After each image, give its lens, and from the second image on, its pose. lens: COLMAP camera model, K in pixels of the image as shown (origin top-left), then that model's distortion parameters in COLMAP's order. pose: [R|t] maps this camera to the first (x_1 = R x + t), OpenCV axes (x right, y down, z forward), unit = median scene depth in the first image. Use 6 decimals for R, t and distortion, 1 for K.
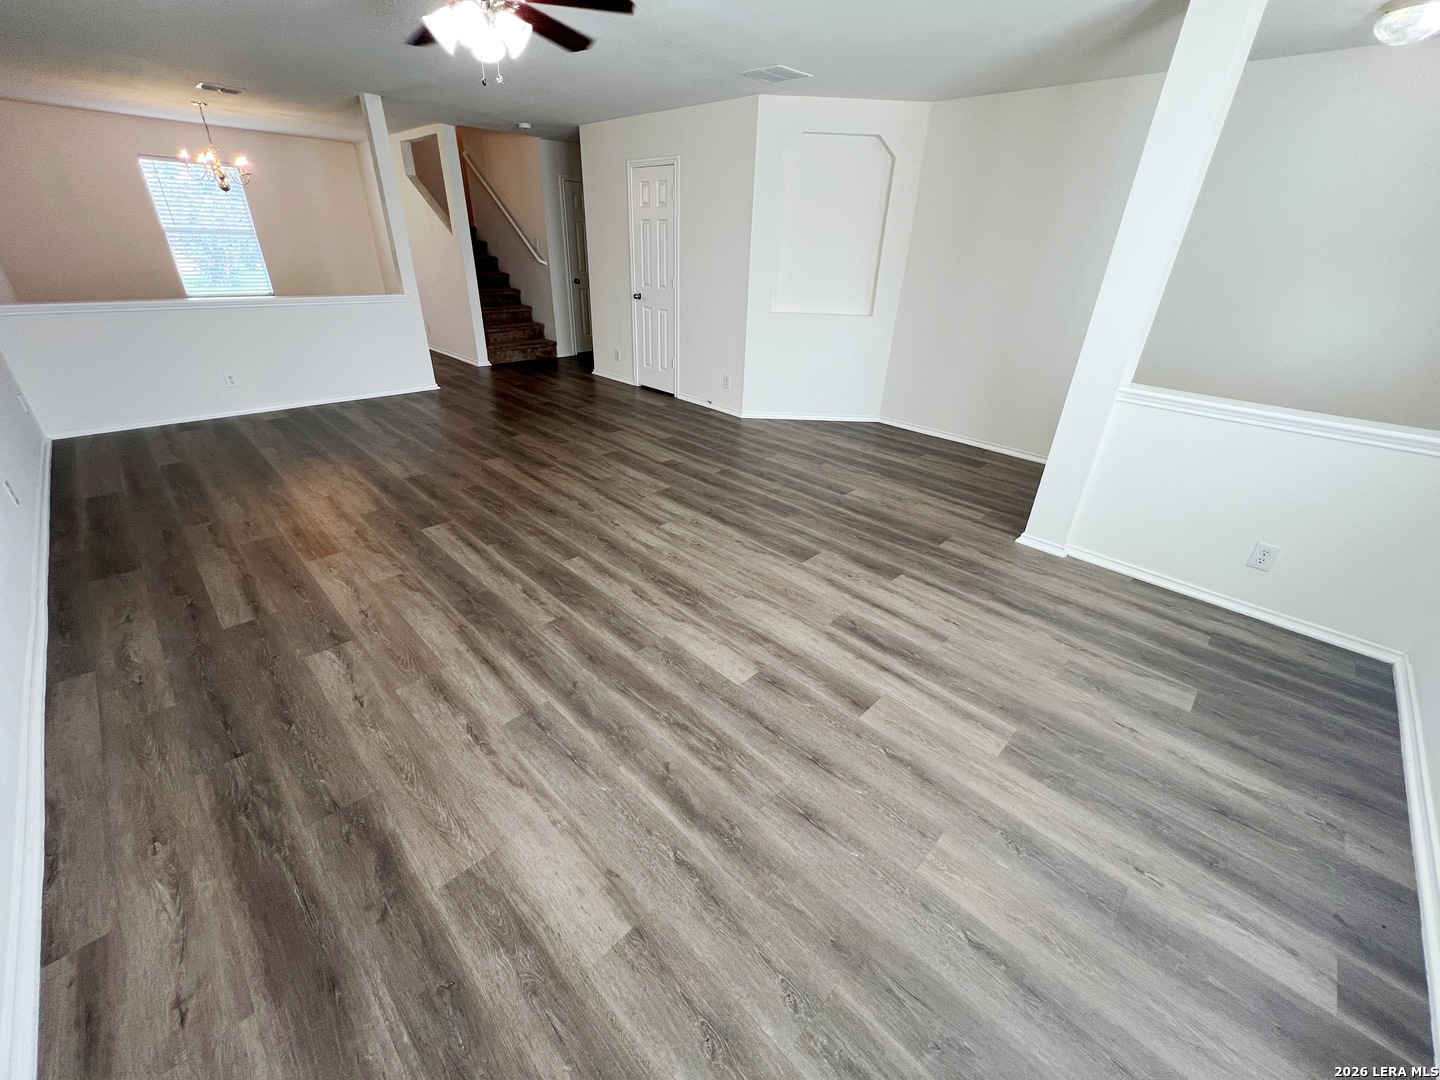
lens RADIAL K [[581.1, 0, 718.9], [0, 581.1, 527.4], [0, 0, 1]] dist [-0.000040, 0.000252]
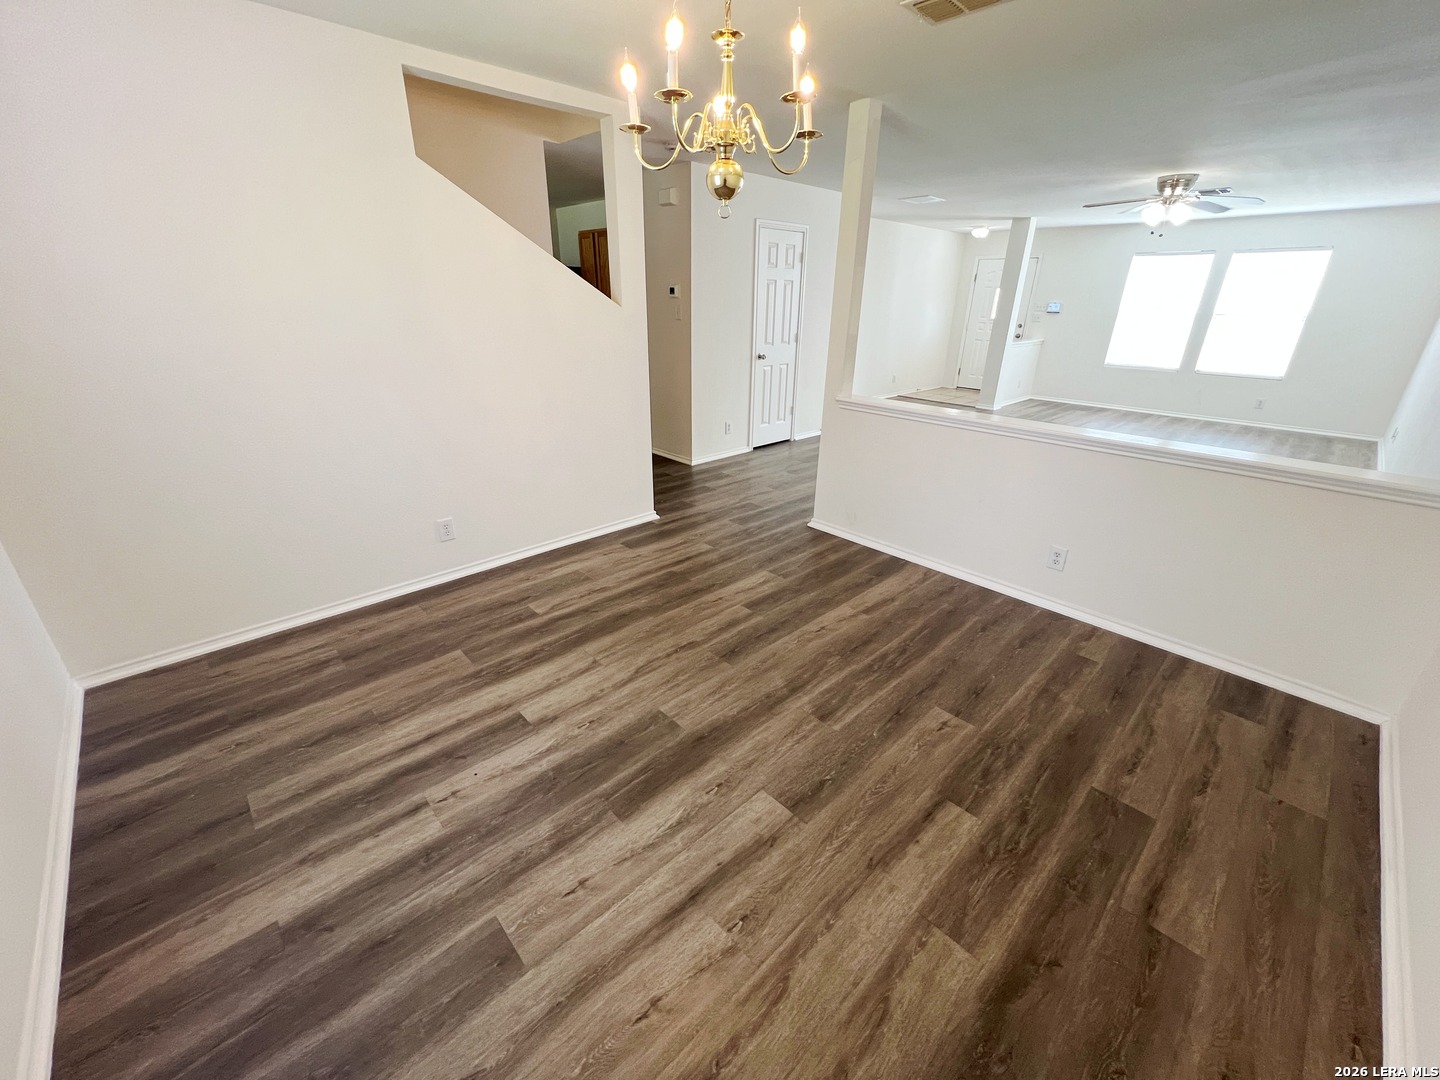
lens RADIAL K [[575.7, 0, 718.7], [0, 575.7, 538.3], [0, 0, 1]] dist [-0.002533, 0.001064]
pose [[0.030012, -0.423961, 0.905183, -1.930866], [0.429934, 0.823014, 0.371221, -0.916596], [-0.902361, 0.378028, 0.206976, 1.689598]]
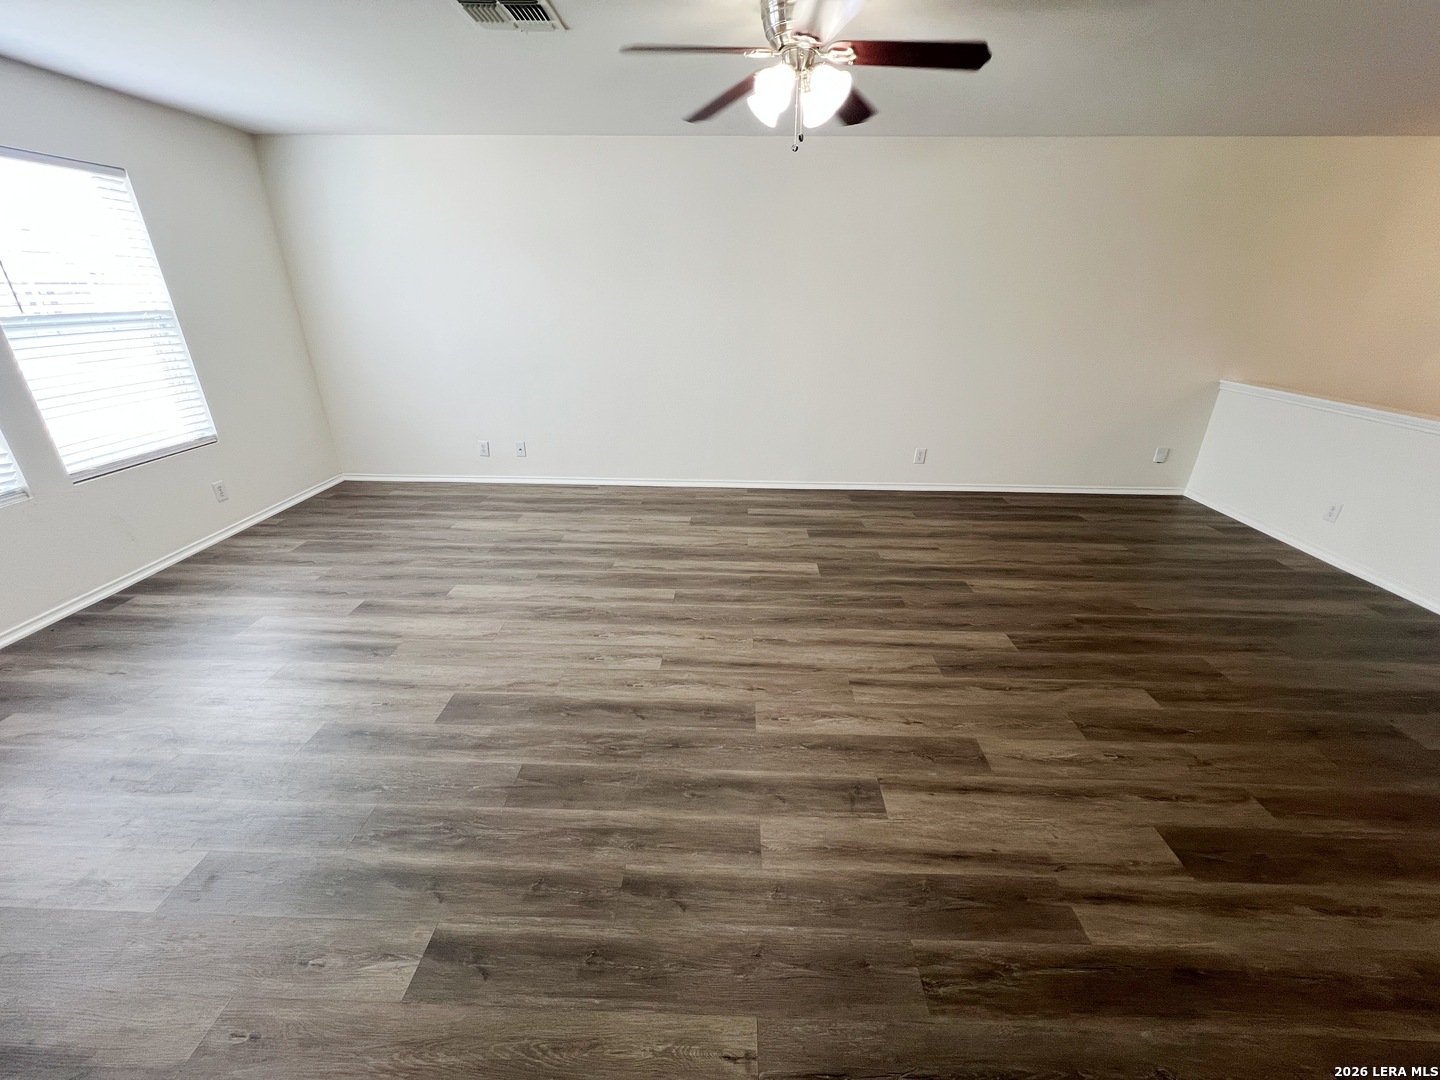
lens RADIAL K [[575.7, 0, 718.7], [0, 575.7, 538.3], [0, 0, 1]] dist [-0.002533, 0.001064]
pose [[-0.730257, 0.232036, -0.642561, 0.287199], [-0.332297, 0.701154, 0.630842, -0.599630], [0.596912, 0.674198, -0.434918, 1.215303]]
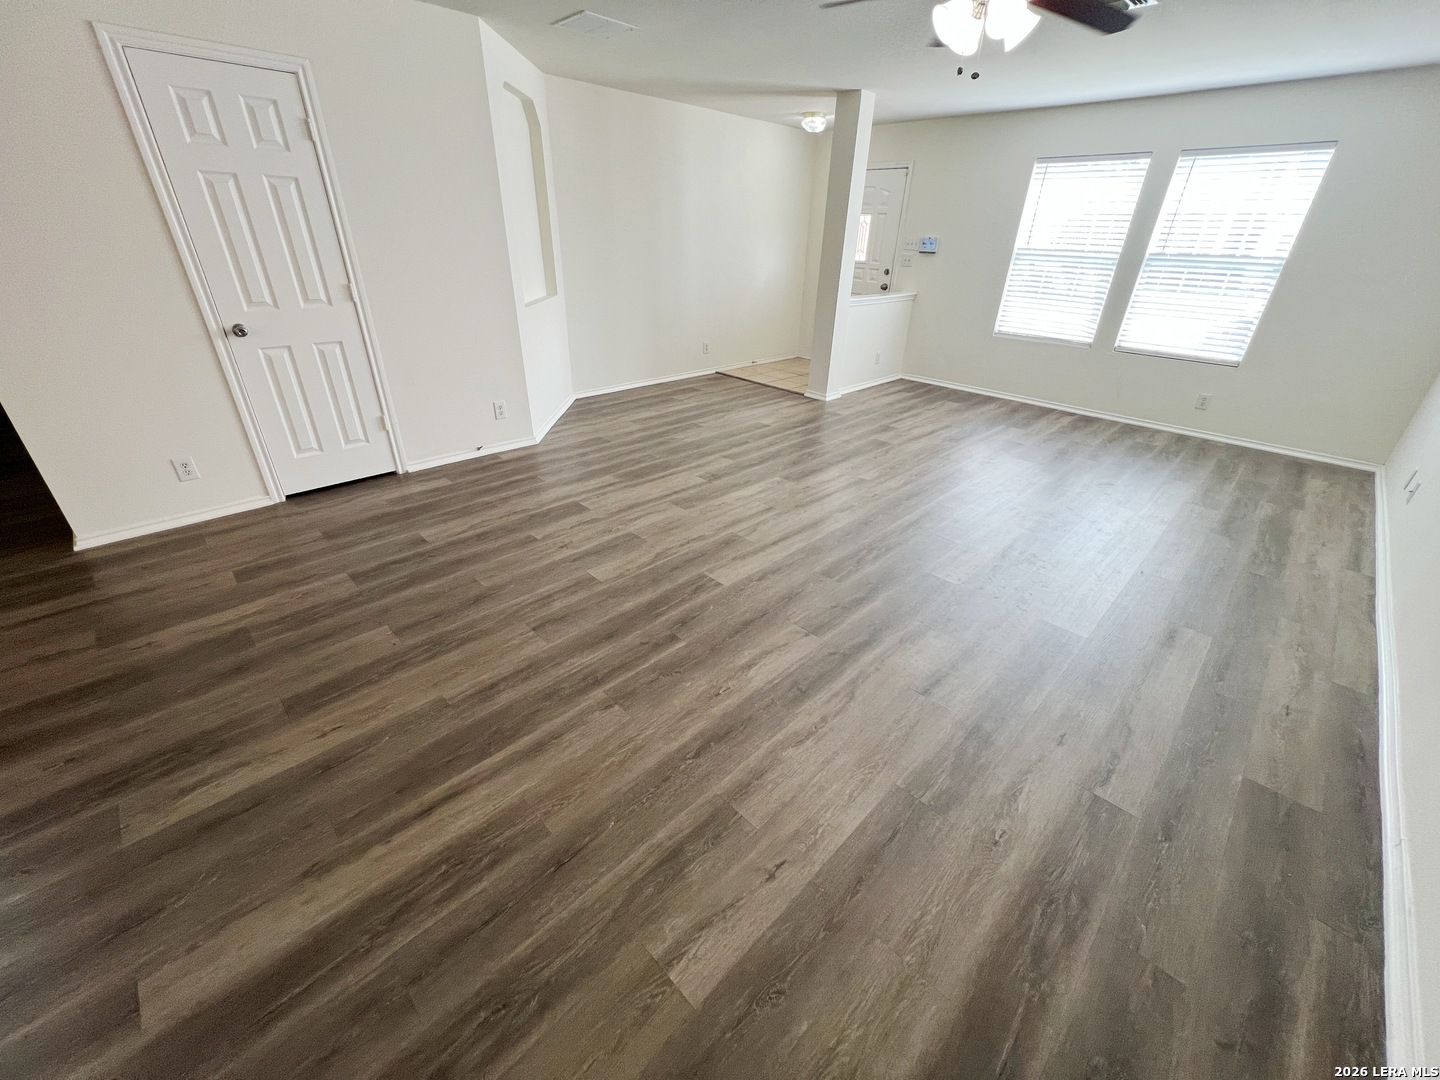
lens RADIAL K [[575.7, 0, 718.7], [0, 575.7, 538.3], [0, 0, 1]] dist [-0.002533, 0.001064]
pose [[0.009354, -0.502730, 0.864393, -1.110994], [0.417715, 0.787360, 0.453408, -0.534092], [-0.908530, 0.356828, 0.217363, 1.014090]]
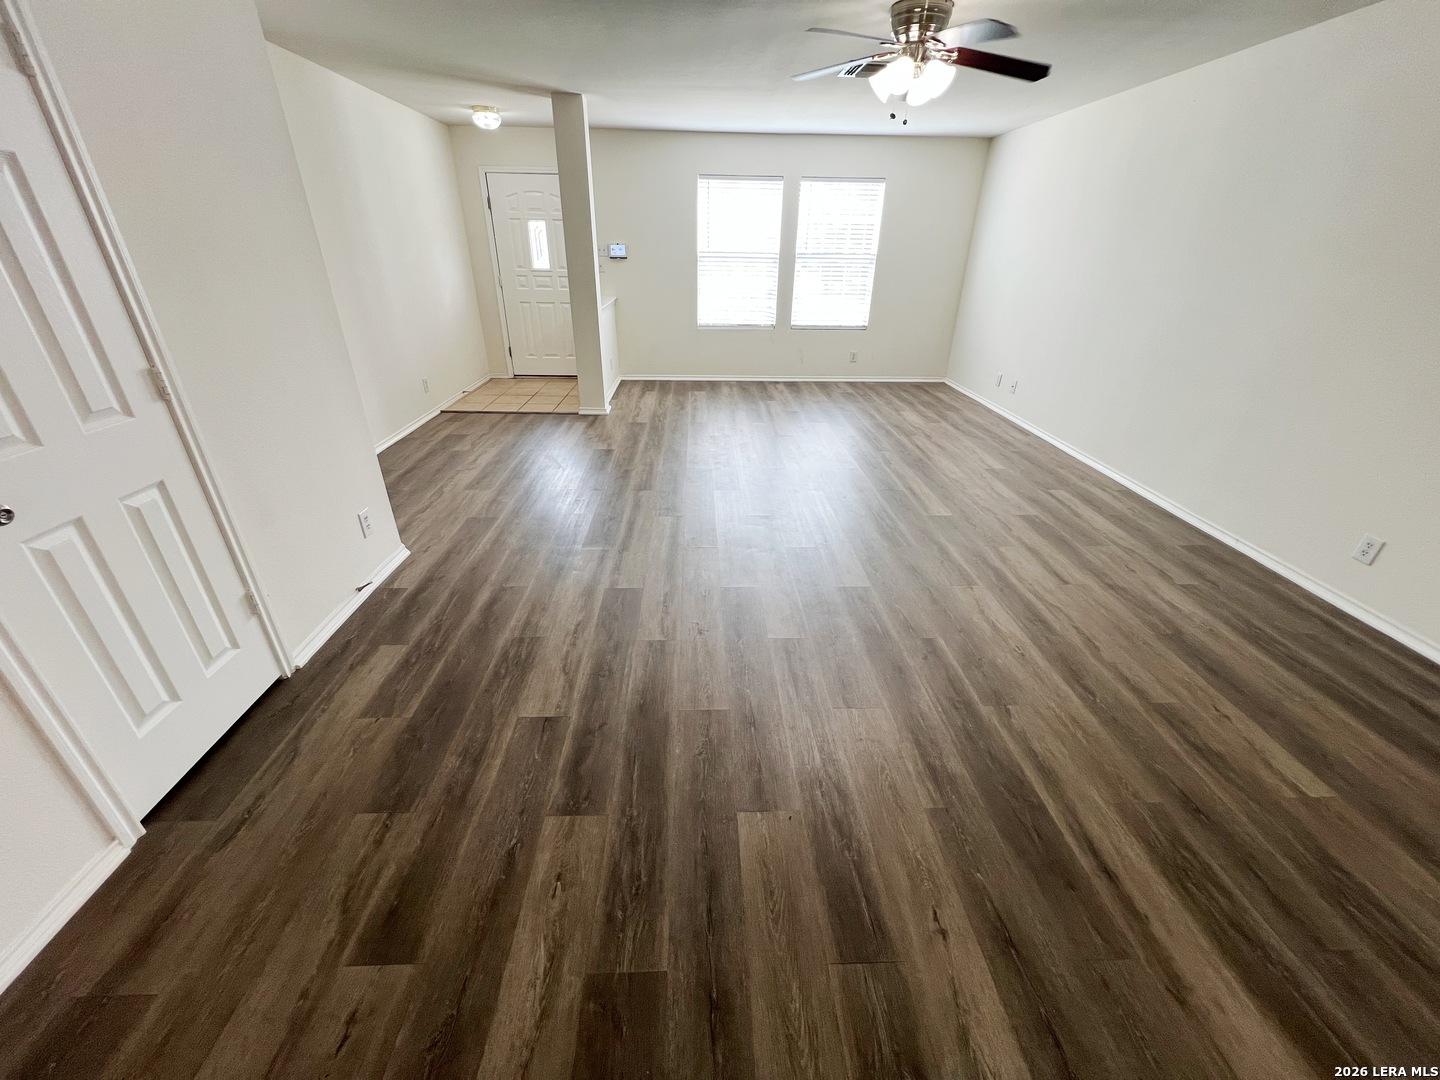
lens RADIAL K [[575.7, 0, 718.7], [0, 575.7, 538.3], [0, 0, 1]] dist [-0.002533, 0.001064]
pose [[-0.727465, -0.355360, 0.586953, -0.775793], [0.265121, 0.643421, 0.718137, -0.807413], [-0.632854, 0.678033, -0.373853, 1.579387]]
